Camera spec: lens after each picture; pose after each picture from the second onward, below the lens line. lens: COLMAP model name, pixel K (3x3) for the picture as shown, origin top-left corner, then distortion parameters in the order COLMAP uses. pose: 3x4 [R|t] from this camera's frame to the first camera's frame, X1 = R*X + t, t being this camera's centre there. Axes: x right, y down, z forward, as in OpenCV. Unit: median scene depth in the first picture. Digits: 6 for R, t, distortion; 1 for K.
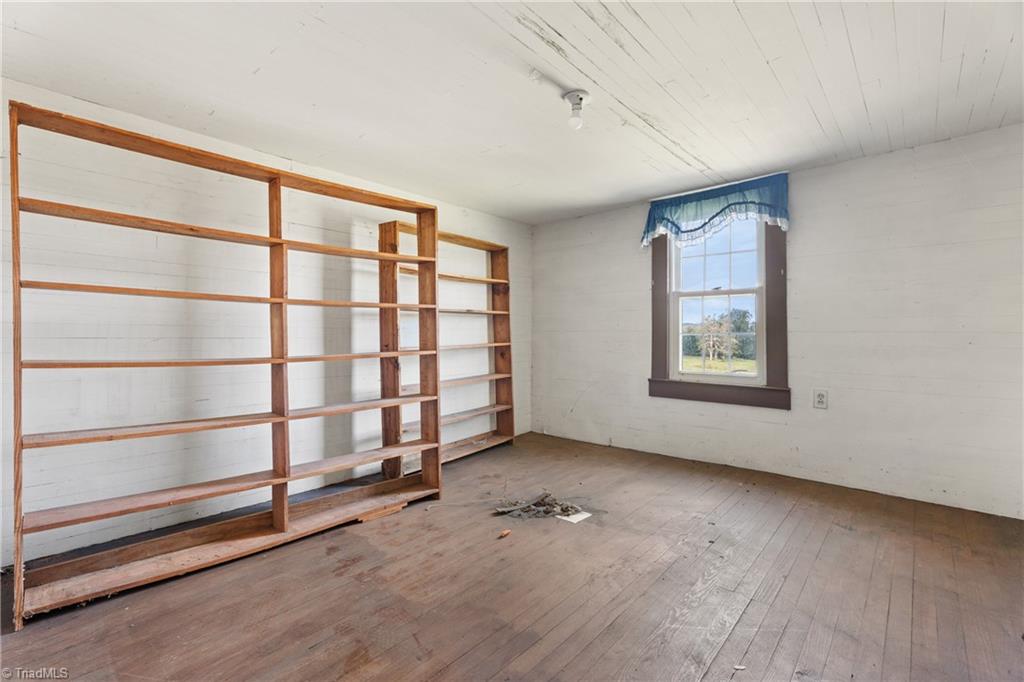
lens RADIAL K [[469.1, 0, 513.4], [0, 469.1, 338.0], [0, 0, 1]] dist [-0.001706, -0.000238]
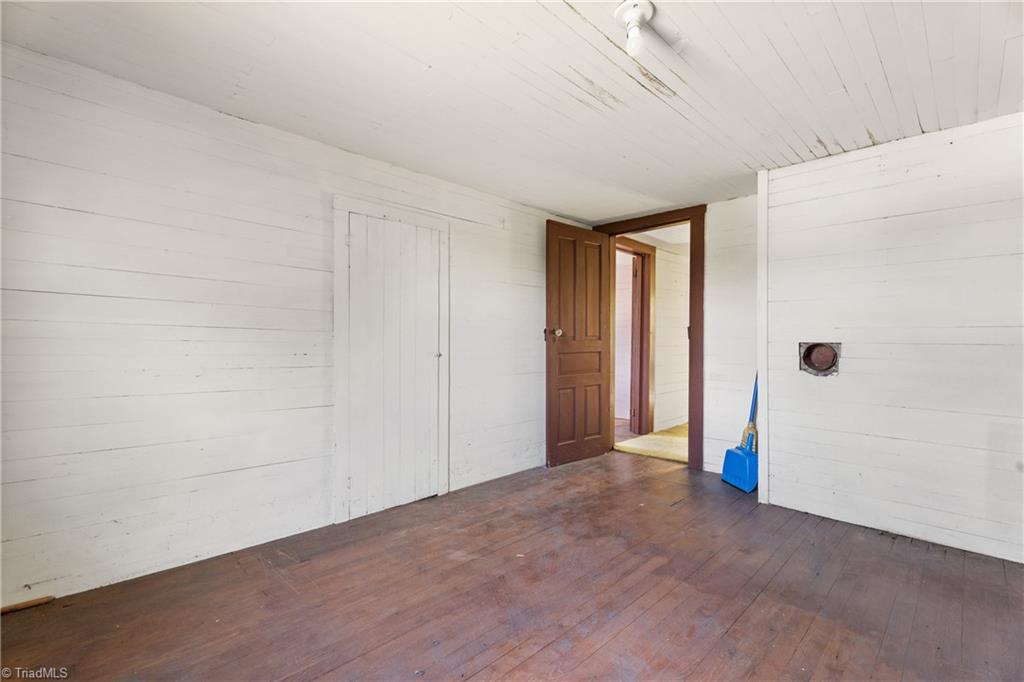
lens RADIAL K [[469.1, 0, 510.6], [0, 469.1, 340.3], [0, 0, 1]] dist [-0.001706, -0.000238]
pose [[-0.998574, 0.002399, 0.053332, 0.382063], [0.002757, 0.999974, 0.006628, -0.046226], [-0.053315, 0.006765, -0.998555, 2.302266]]
